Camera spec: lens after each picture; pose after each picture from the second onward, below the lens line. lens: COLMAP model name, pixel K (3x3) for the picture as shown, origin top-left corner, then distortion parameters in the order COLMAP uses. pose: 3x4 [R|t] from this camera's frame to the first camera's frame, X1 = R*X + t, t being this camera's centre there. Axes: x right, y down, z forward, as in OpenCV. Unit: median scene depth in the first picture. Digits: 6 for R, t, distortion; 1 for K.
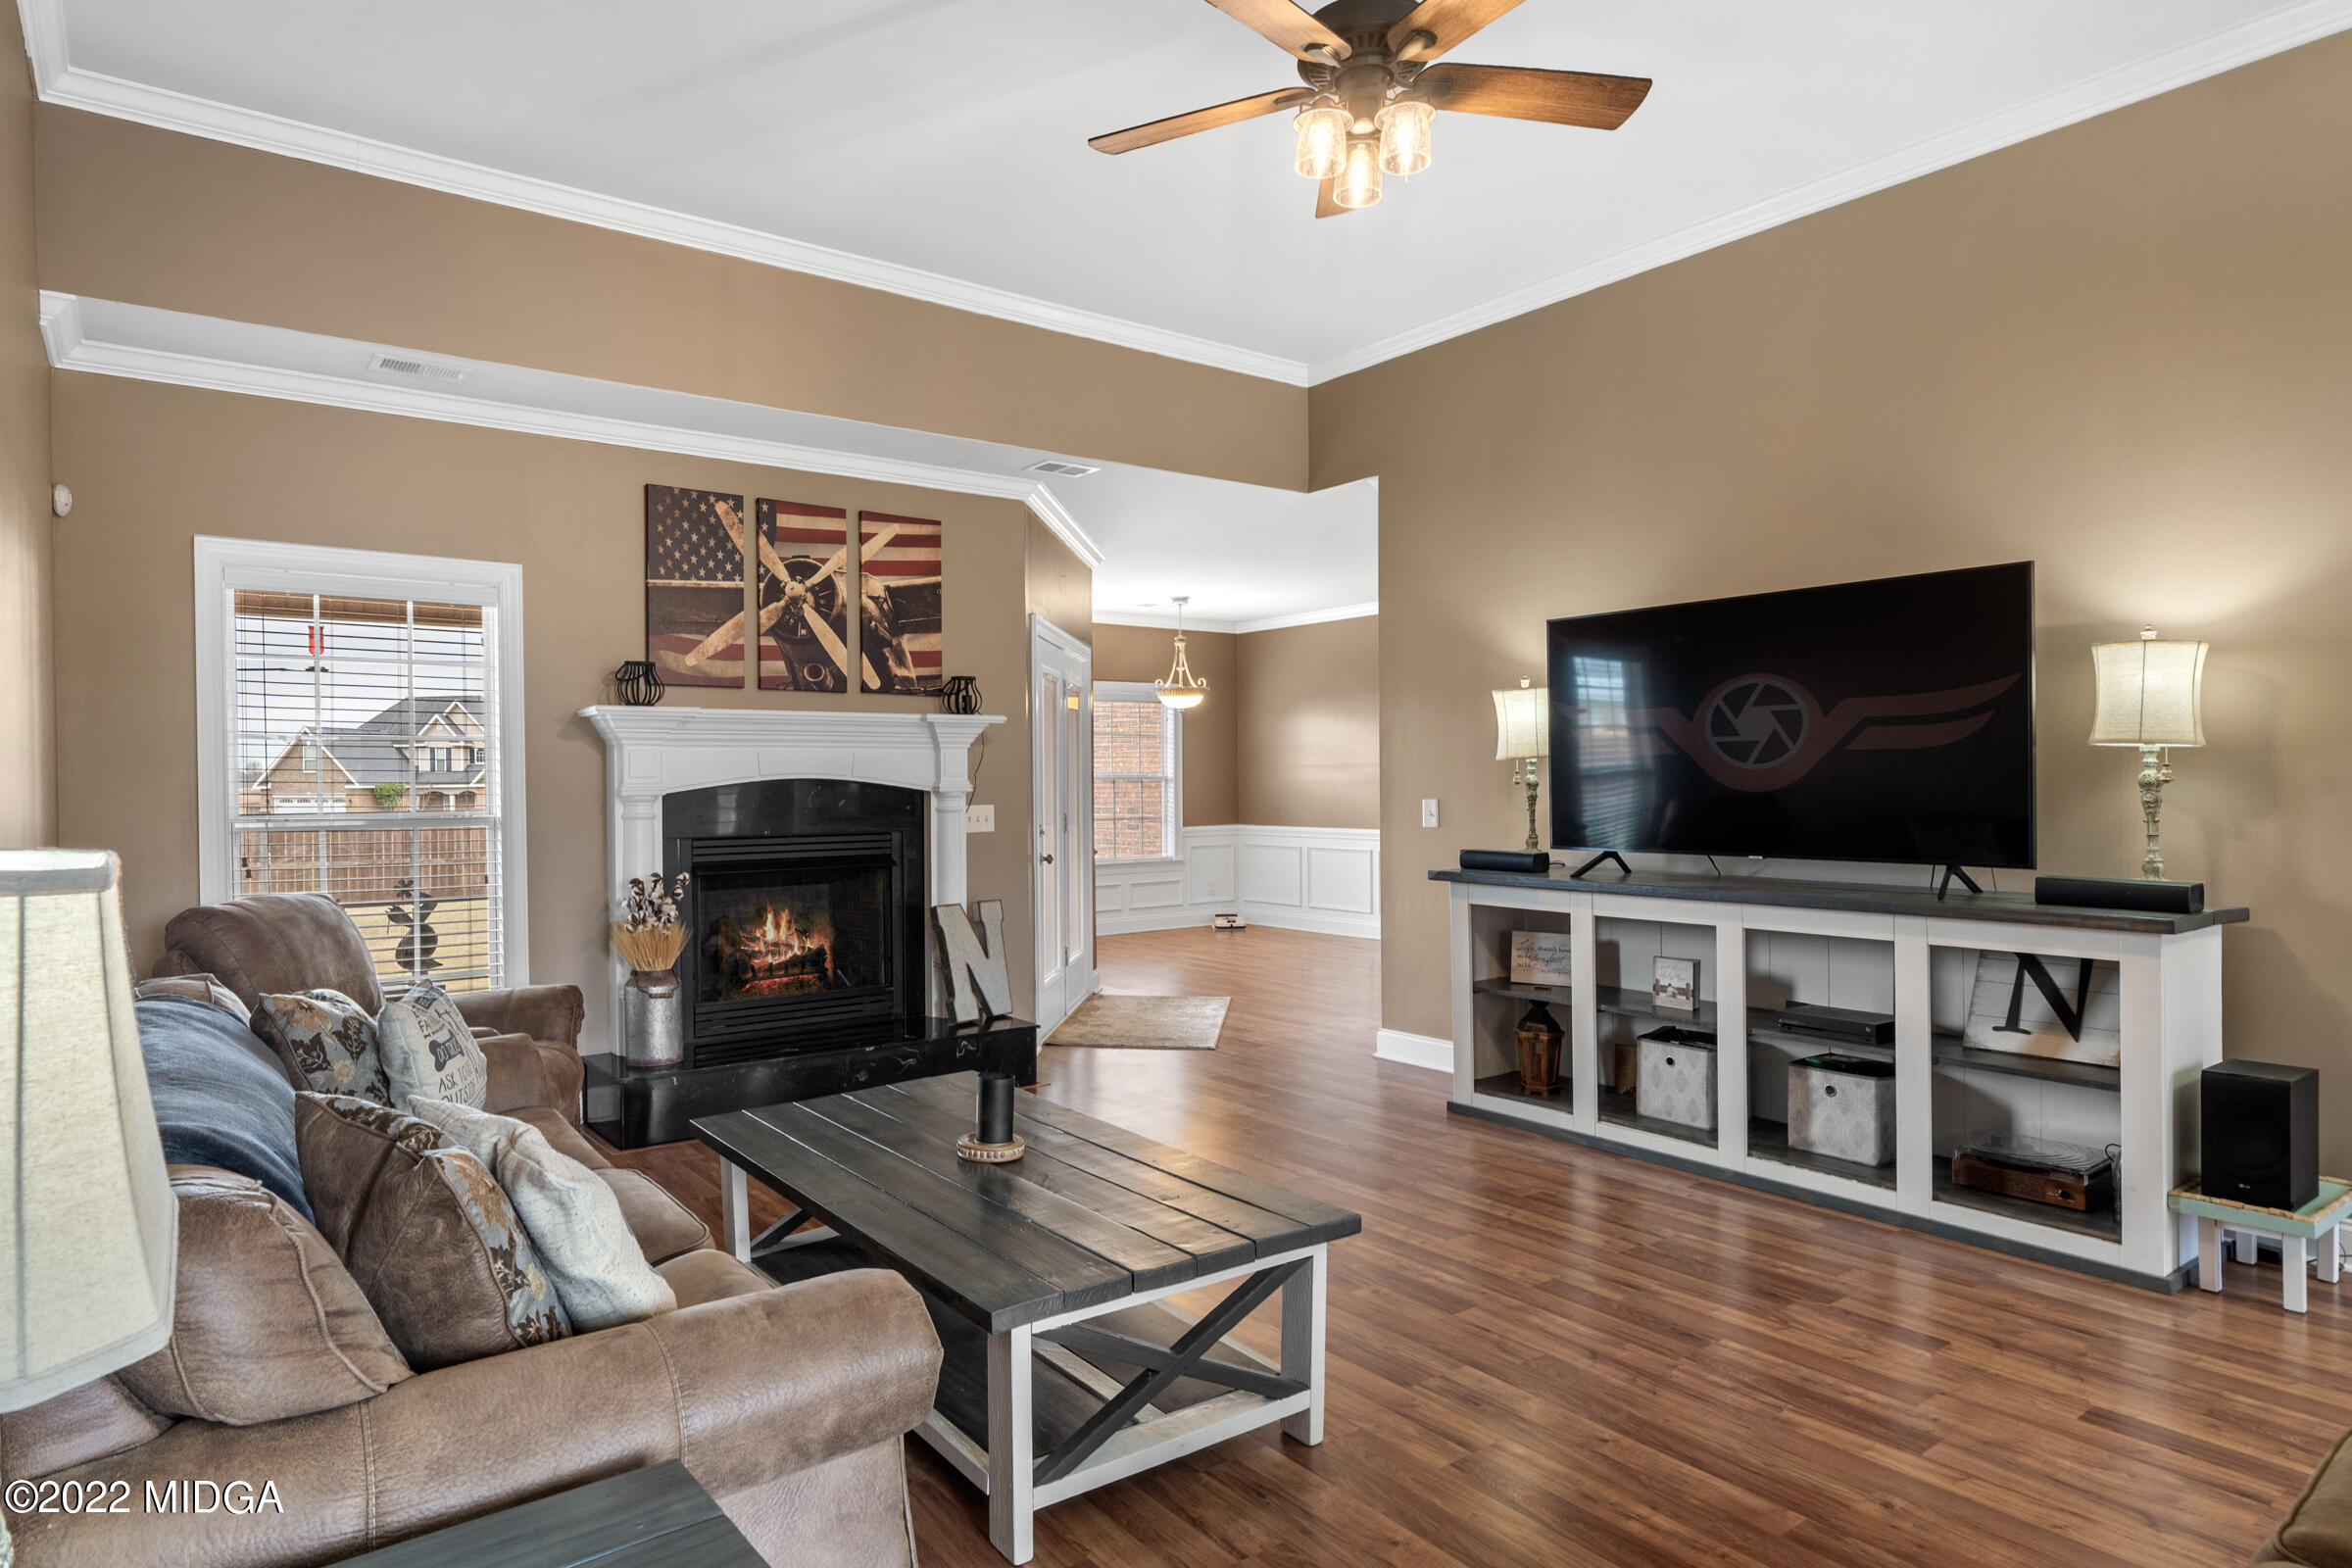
lens RADIAL K [[1301.6, 0, 1158.3], [0, 1301.6, 782.8], [0, 0, 1]] dist [0.007228, 0.001271]
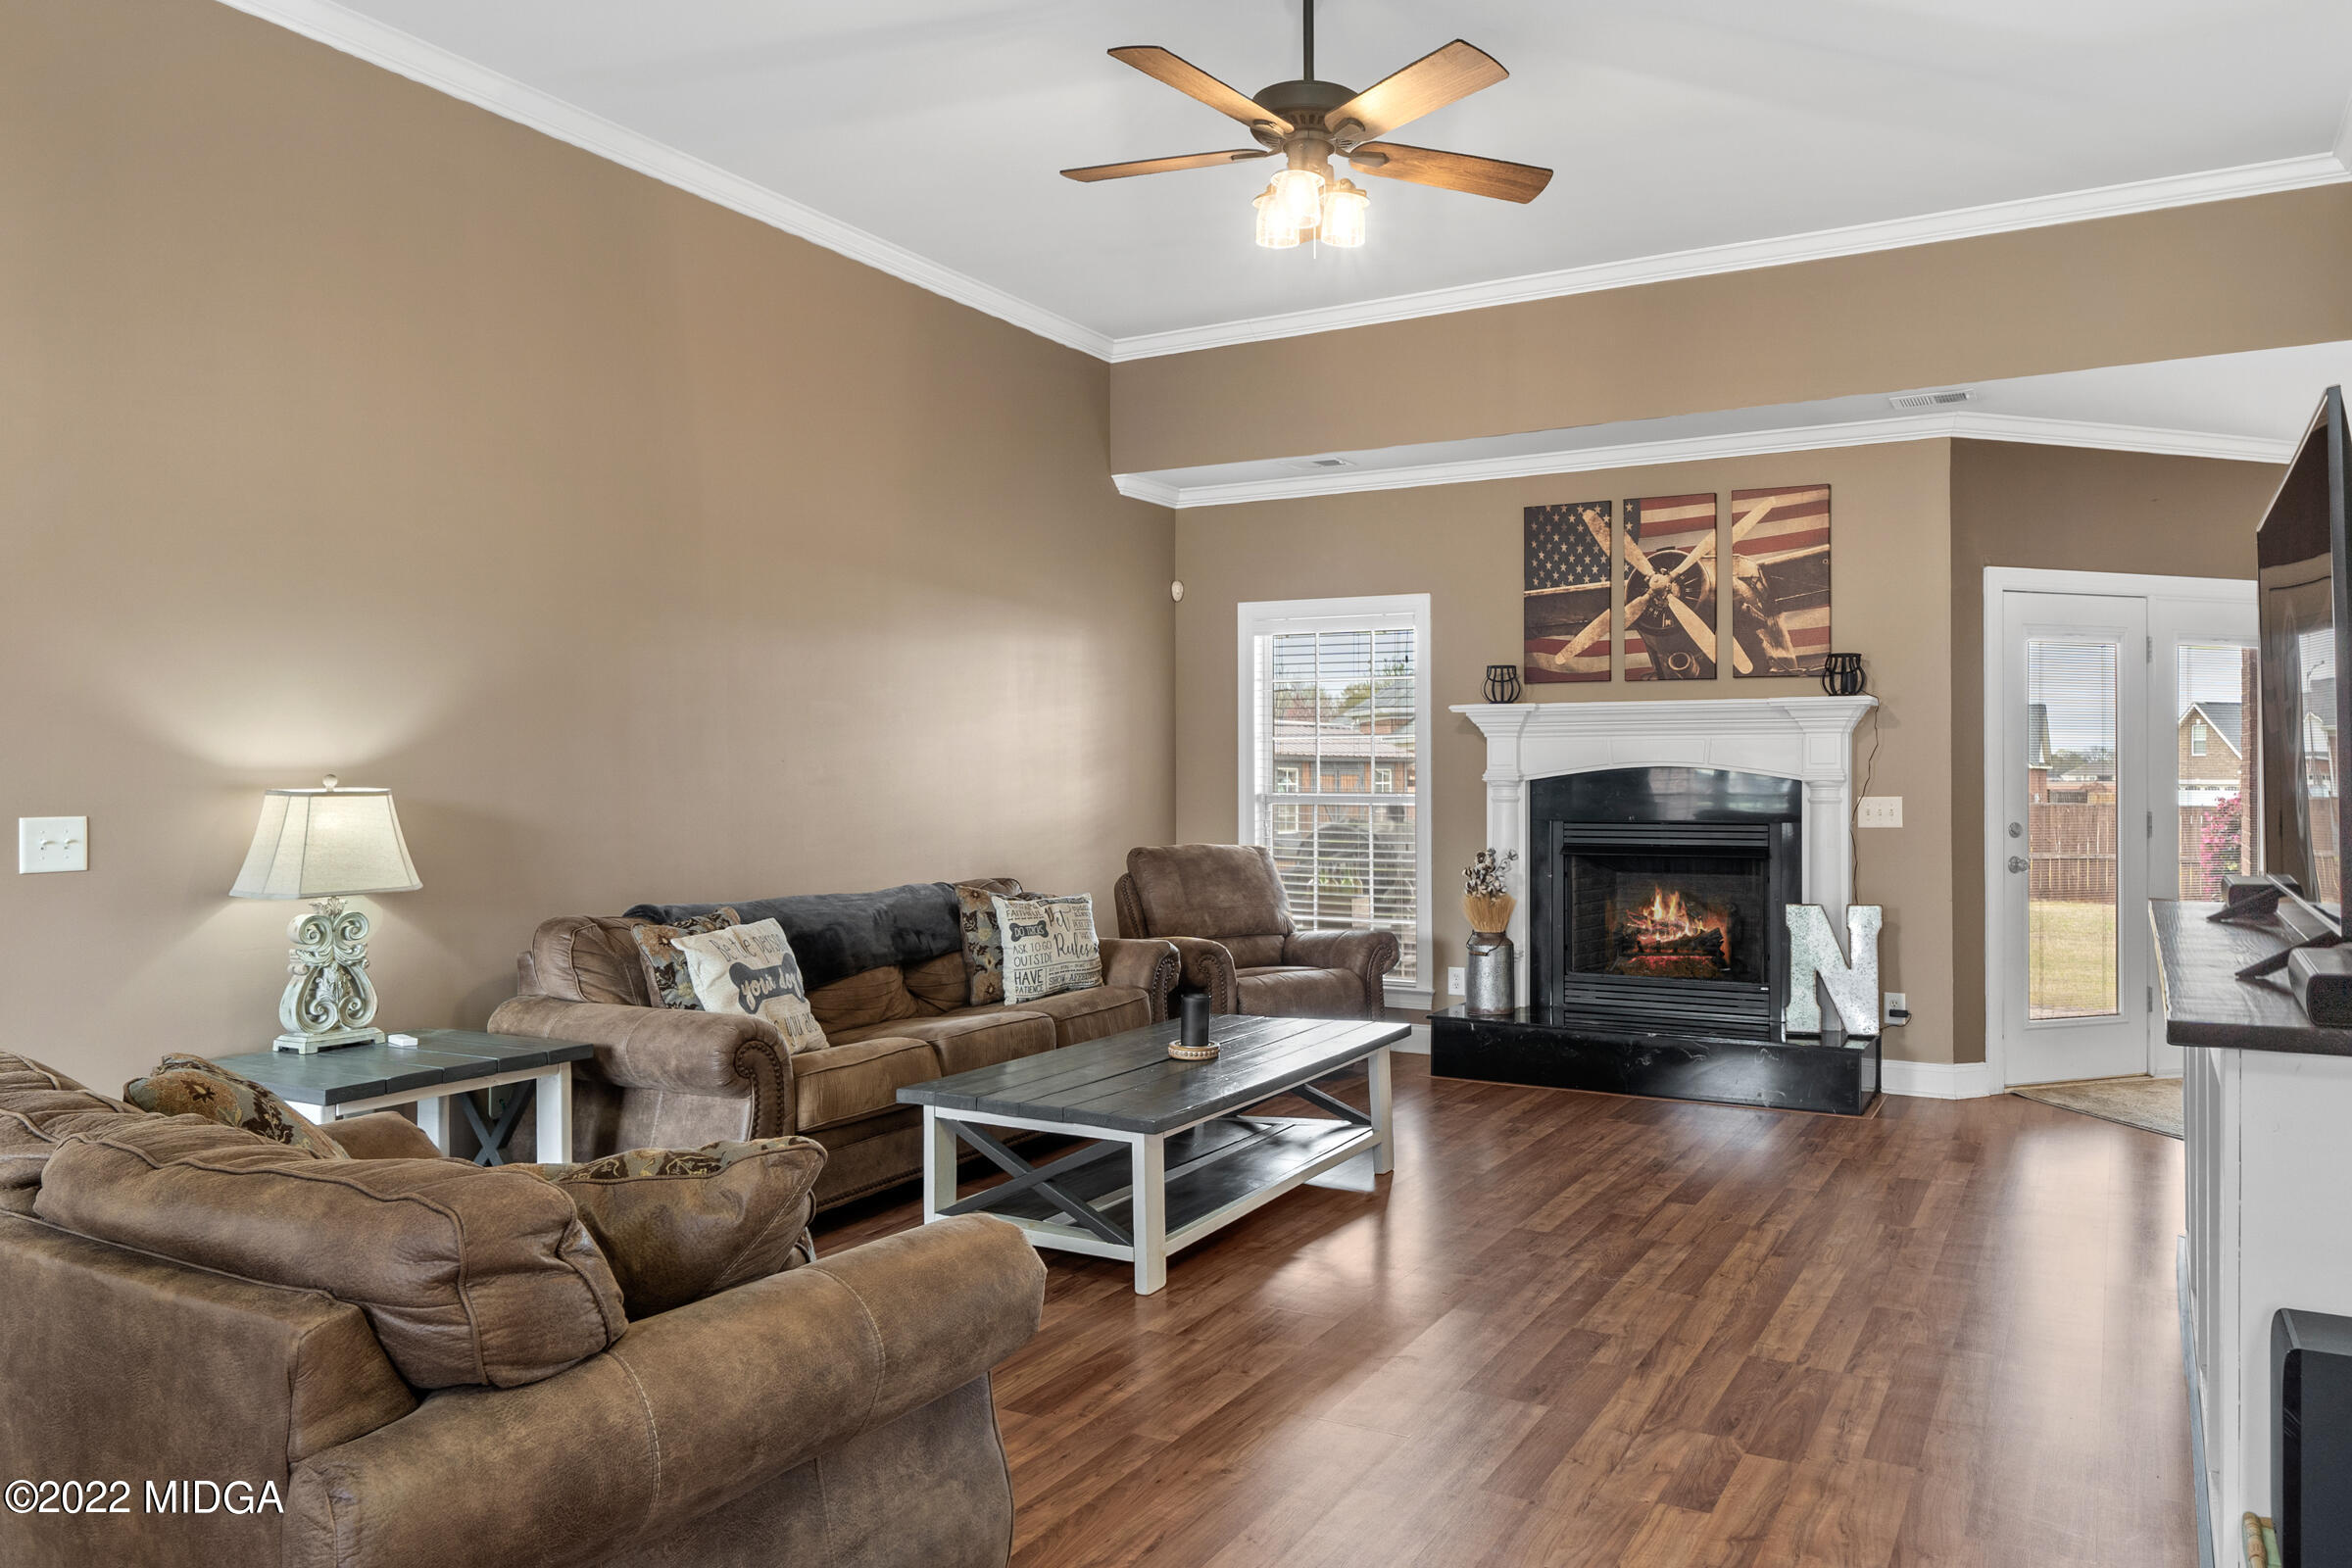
lens RADIAL K [[1301.6, 0, 1173.0], [0, 1301.6, 781.8], [0, 0, 1]] dist [0.007228, 0.001271]
pose [[0.497405, 0.026401, -0.867117, 0.426851], [0.009584, 0.999309, 0.035924, -0.031562], [0.867466, -0.026179, 0.496808, 0.153749]]
